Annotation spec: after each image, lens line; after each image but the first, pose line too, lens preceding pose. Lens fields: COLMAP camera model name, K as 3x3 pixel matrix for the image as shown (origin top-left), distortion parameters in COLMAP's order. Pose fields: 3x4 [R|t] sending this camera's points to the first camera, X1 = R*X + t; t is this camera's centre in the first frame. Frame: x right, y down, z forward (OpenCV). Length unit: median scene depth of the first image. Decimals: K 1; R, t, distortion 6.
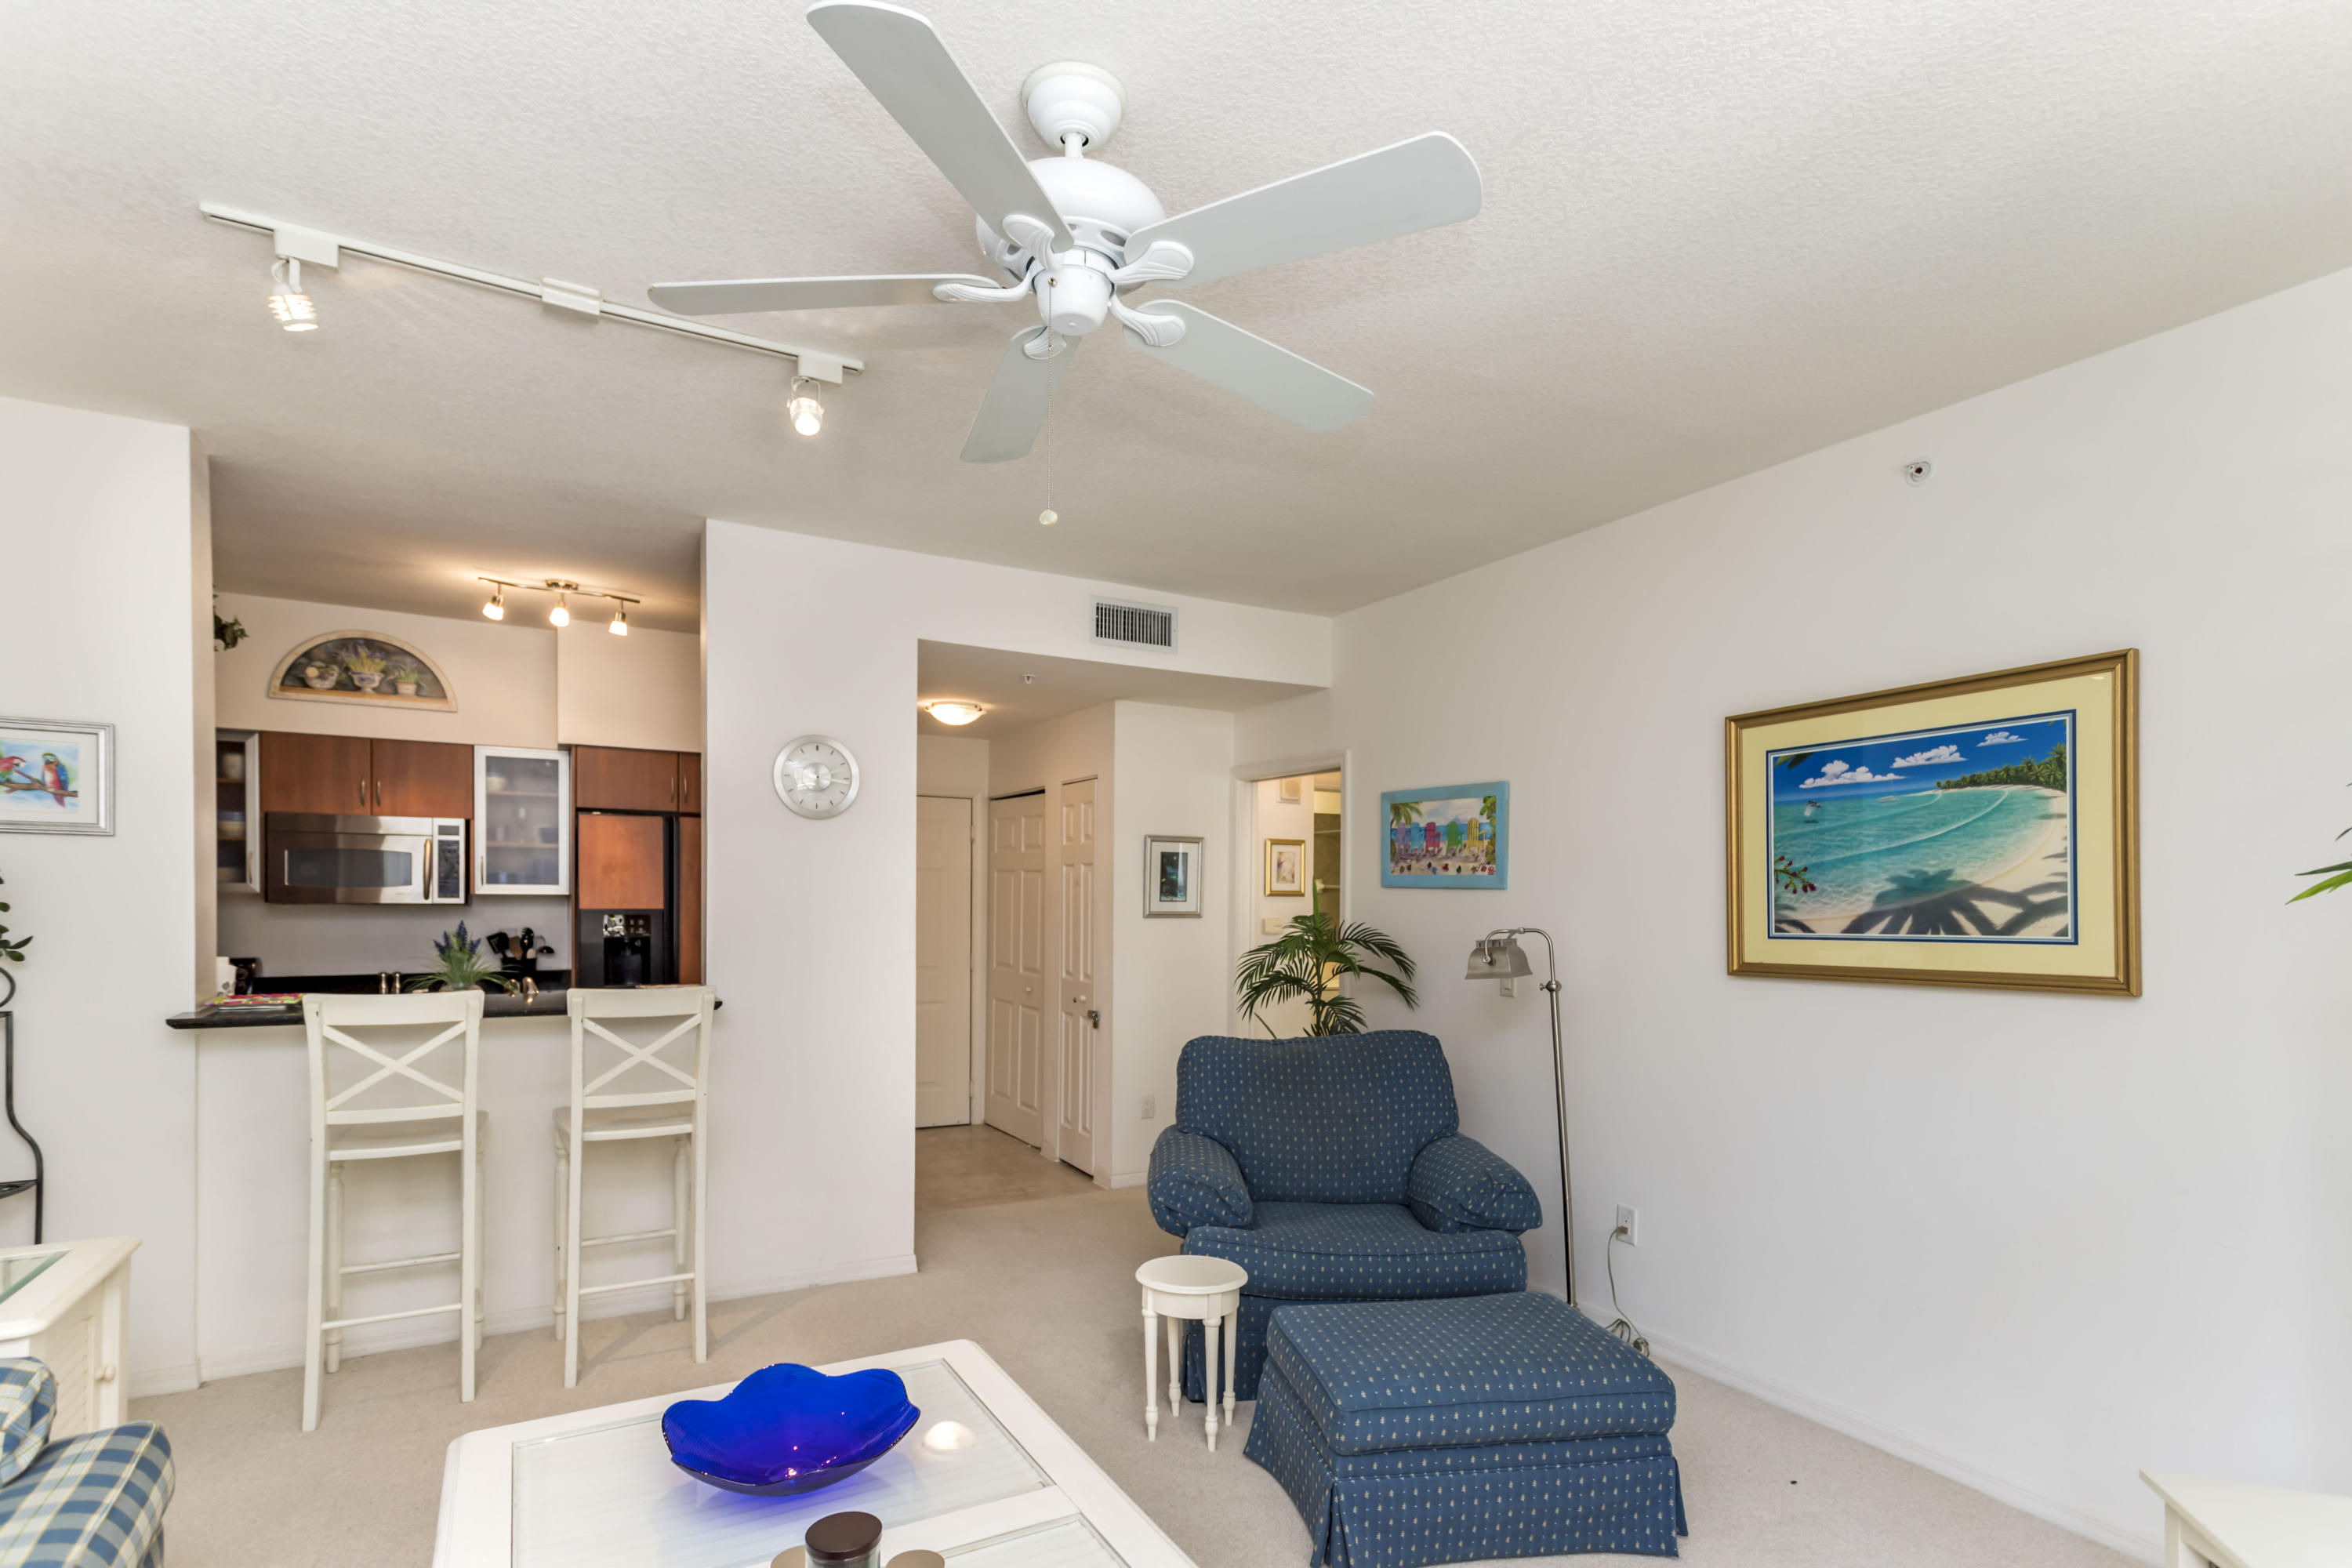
lens RADIAL K [[1139.3, 0, 1136.1], [0, 1139.3, 918.1], [0, 0, 1]] dist [0.038571, 0.009593]
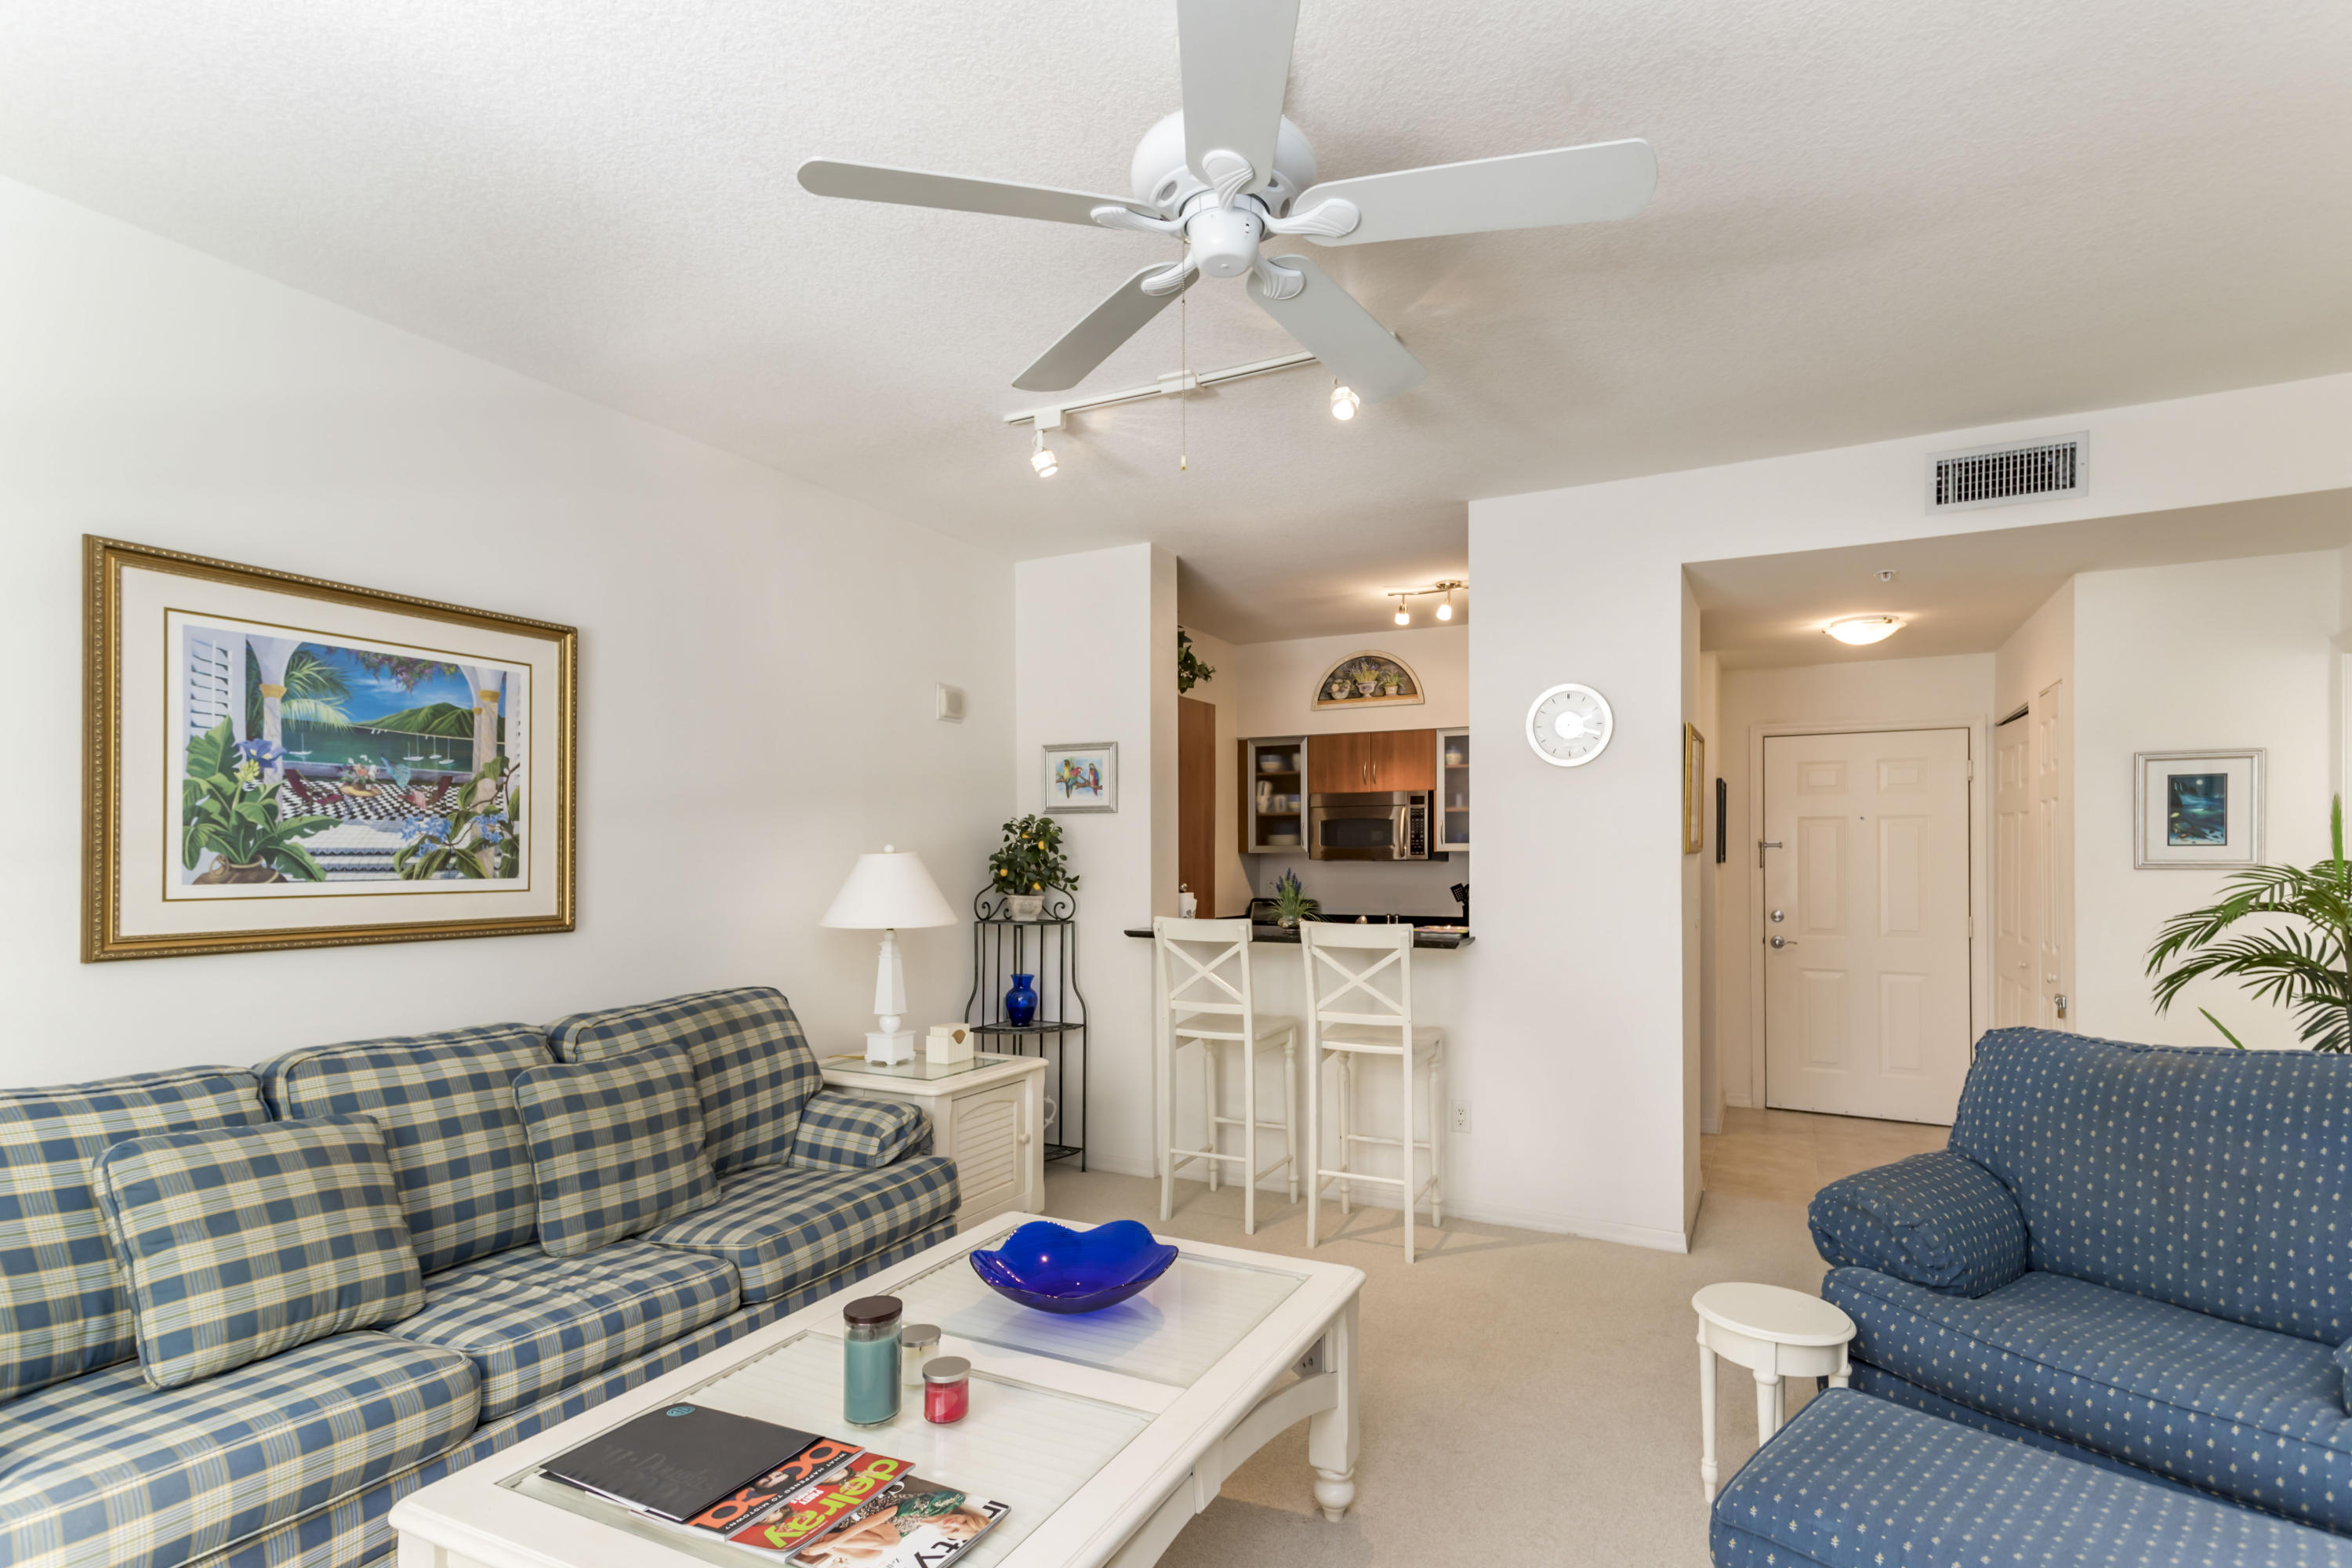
lens RADIAL K [[1120.2, 0, 1258.1], [0, 1120.2, 863.6], [0, 0, 1]] dist [0.017710, 0.016589]
pose [[0.604988, -0.007604, -0.796198, 0.424805], [-0.006745, 0.999870, -0.014674, 0.018361], [0.796206, 0.014248, 0.604858, 0.237038]]
